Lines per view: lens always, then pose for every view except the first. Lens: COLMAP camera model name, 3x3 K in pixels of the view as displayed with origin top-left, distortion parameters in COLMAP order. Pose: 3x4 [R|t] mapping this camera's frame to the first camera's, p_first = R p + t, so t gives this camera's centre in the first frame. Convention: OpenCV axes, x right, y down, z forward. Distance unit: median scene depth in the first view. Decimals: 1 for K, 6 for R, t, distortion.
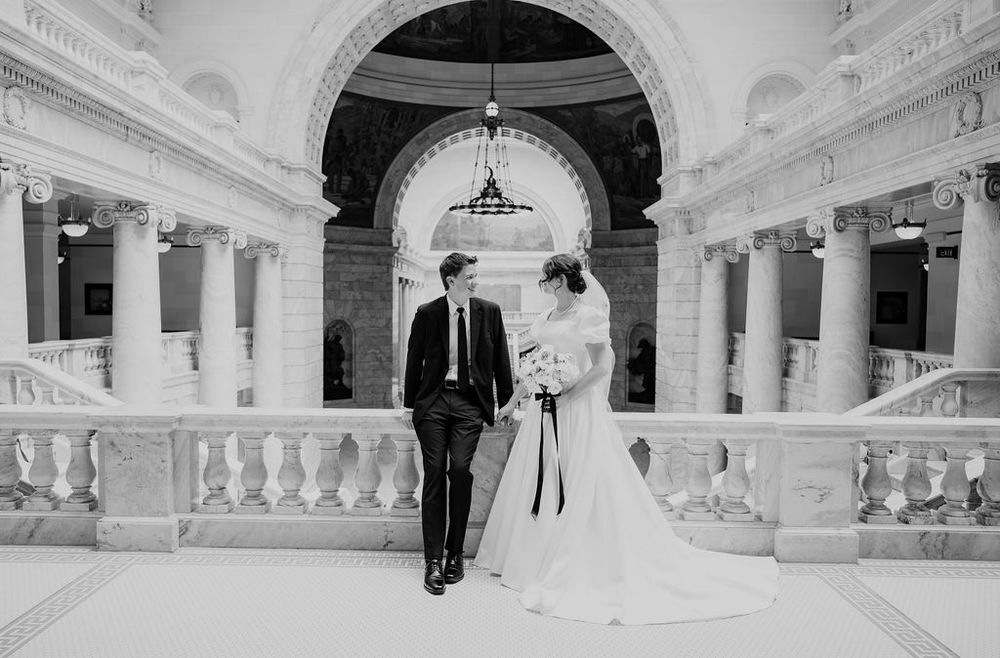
lens RADIAL K [[808.8, 0, 472.3], [0, 808.8, 354.9], [0, 0, 1]] dist [0.000731, -0.000597]
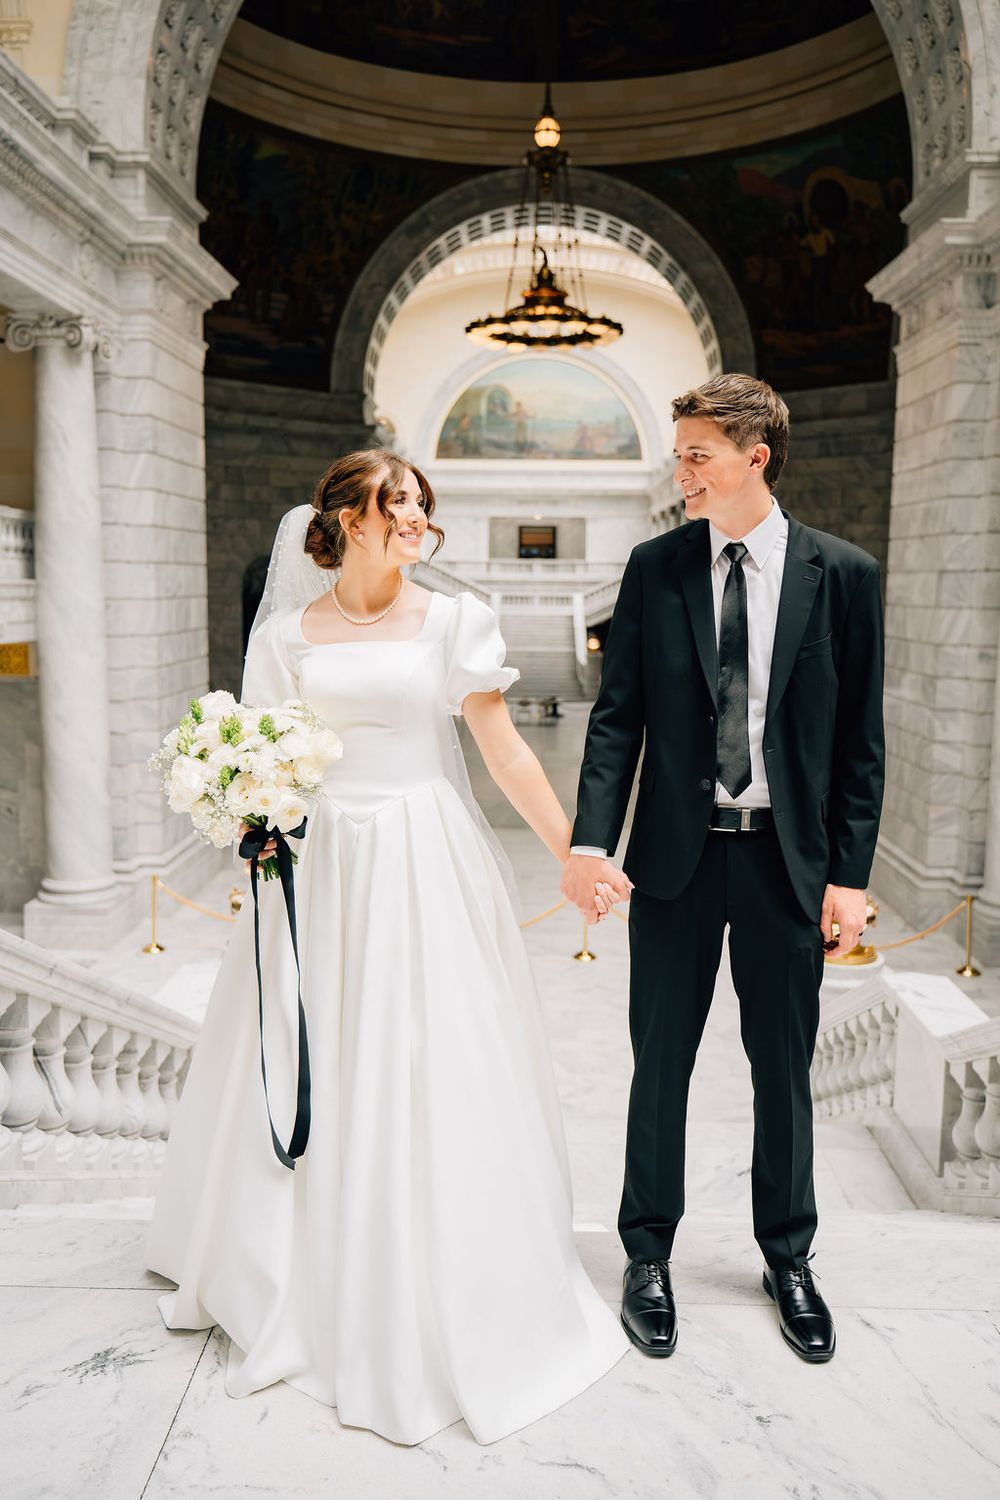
lens RADIAL K [[1193.8, 0, 501.4], [0, 1193.8, 737.2], [0, 0, 1]] dist [-0.005163, 0.004025]
pose [[0.999998, 0.001808, -0.001205, -0.003493], [-0.001721, 0.997687, 0.067955, 0.031946], [0.001325, -0.067953, 0.997688, 0.208895]]
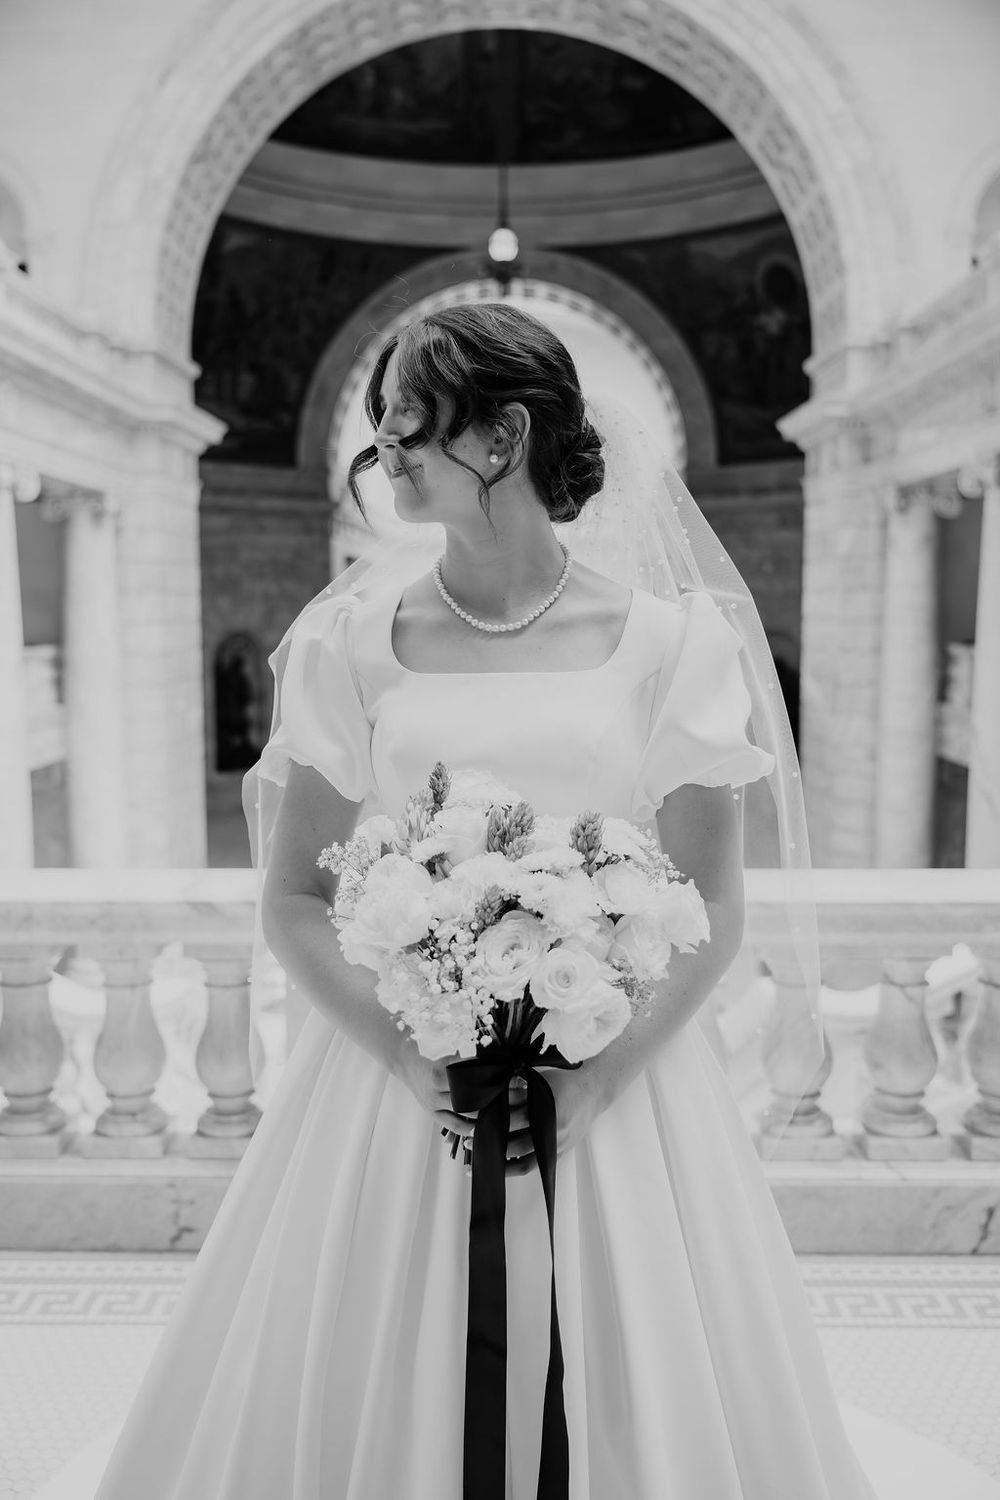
lens RADIAL K [[1355.6, 0, 488.3], [0, 1355.6, 754.3], [0, 0, 1]] dist [0.000111, 0.000000]
pose [[0.999896, -0.013831, 0.003979, 0.005759], [0.013616, 0.998663, 0.049867, -0.002680], [-0.004663, -0.049807, 0.998748, 0.057394]]
